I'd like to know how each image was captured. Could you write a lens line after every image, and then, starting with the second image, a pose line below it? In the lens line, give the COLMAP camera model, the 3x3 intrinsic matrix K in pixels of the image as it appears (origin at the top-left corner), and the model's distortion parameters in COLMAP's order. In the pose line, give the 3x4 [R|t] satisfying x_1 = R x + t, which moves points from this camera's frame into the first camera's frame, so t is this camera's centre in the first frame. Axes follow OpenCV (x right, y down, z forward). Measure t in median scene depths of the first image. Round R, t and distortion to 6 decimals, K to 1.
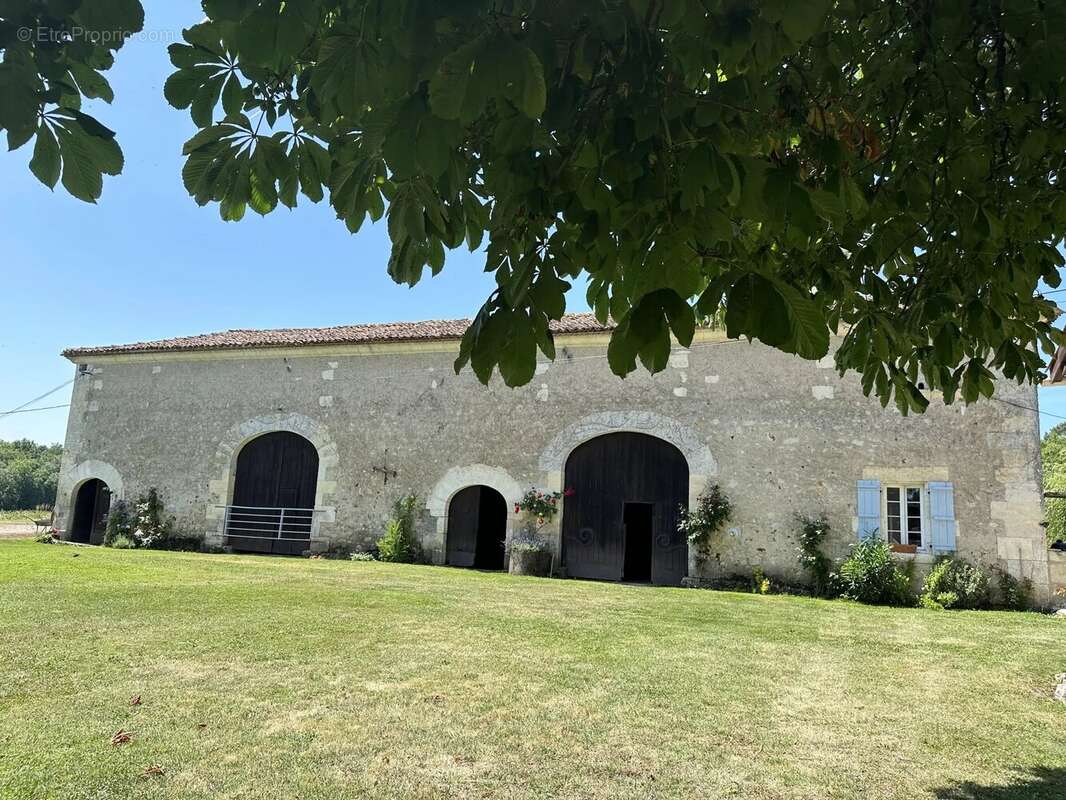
lens RADIAL K [[742.4, 0, 533.0], [0, 742.4, 400.0], [0, 0, 1]] dist [0.106277, -0.126397]
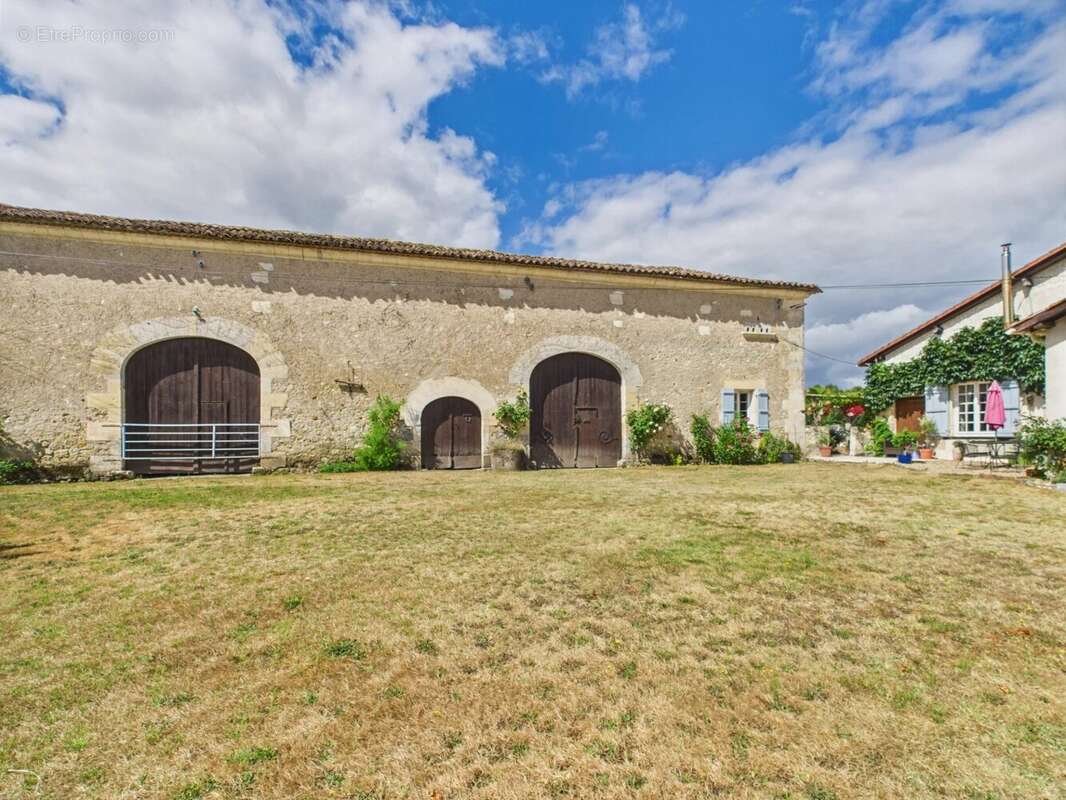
lens RADIAL K [[742.4, 0, 533.0], [0, 742.4, 400.0], [0, 0, 1]] dist [0.106277, -0.126397]
pose [[0.755391, -0.031390, 0.654522, -0.646154], [-0.073960, 0.988385, 0.132759, -0.032820], [-0.651087, -0.148693, 0.744295, 0.088170]]
